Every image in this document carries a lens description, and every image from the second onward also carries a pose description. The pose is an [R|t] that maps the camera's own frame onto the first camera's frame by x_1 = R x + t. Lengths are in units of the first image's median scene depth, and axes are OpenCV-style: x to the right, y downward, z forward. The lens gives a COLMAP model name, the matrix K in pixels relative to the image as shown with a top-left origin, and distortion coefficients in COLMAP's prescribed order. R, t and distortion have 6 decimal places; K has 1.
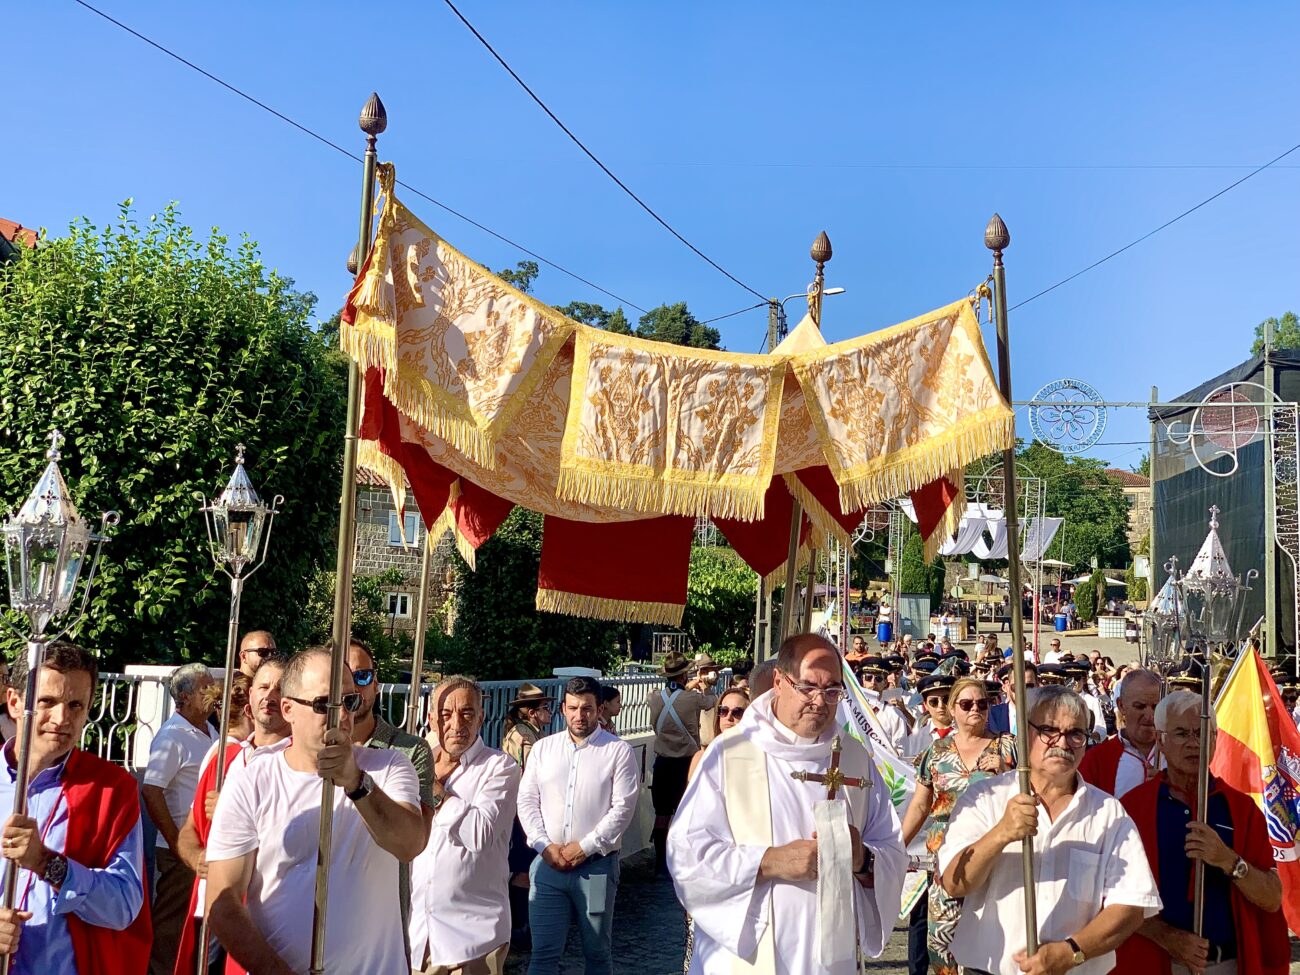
lens RADIAL K [[2012.5, 0, 693.7], [0, 2012.5, 467.0], [0, 0, 1]] dist [0.049297, 0.000000]
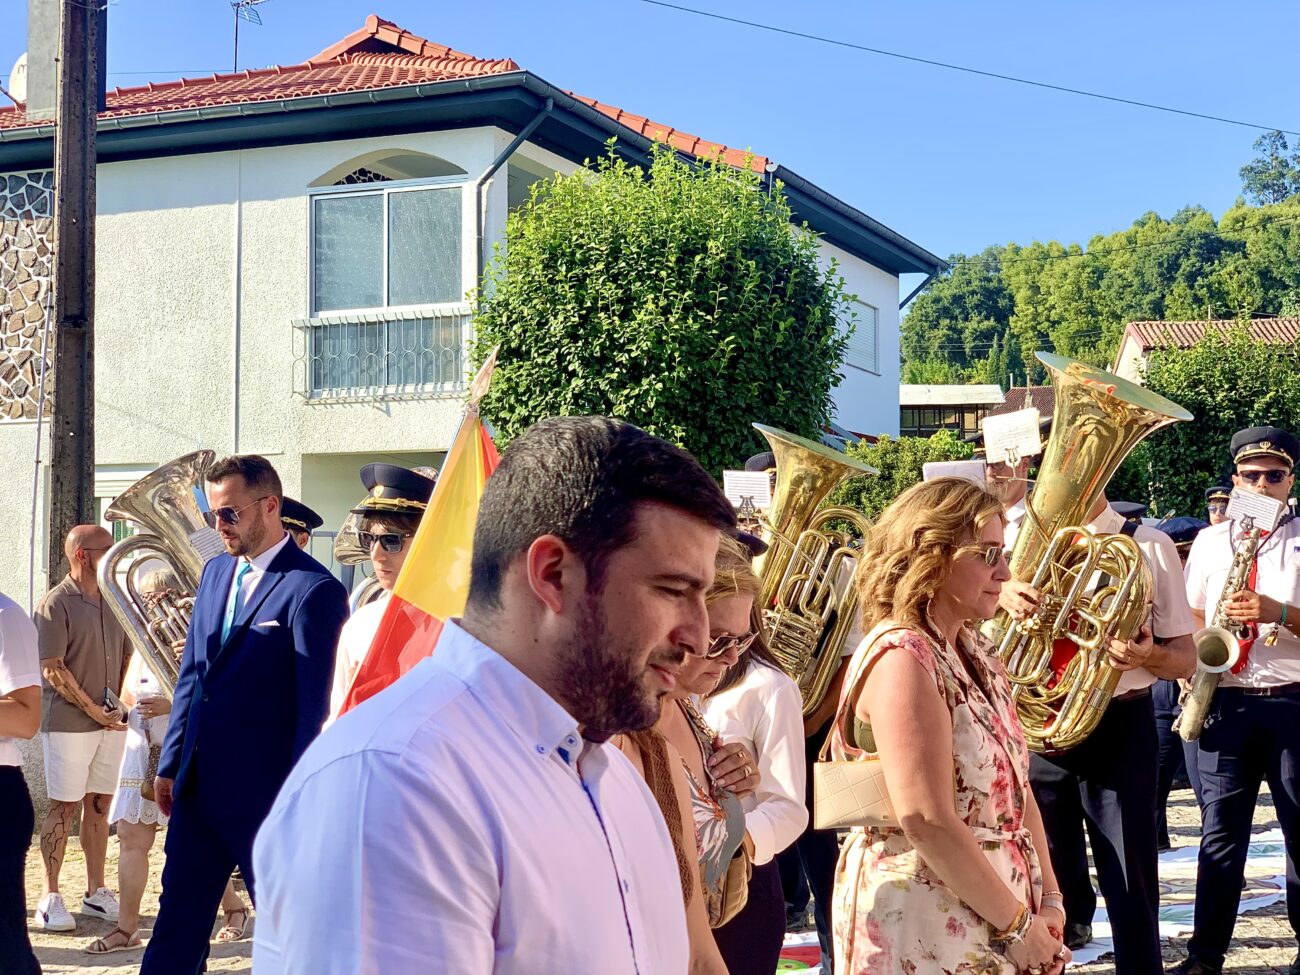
lens RADIAL K [[2012.5, 0, 658.0], [0, 2012.5, 488.6], [0, 0, 1]] dist [0.049297, 0.000000]
pose [[0.854226, -0.063368, -0.516025, 0.345729], [0.098548, 0.994286, 0.041037, 0.024640], [0.510476, -0.085908, 0.855590, 0.005123]]
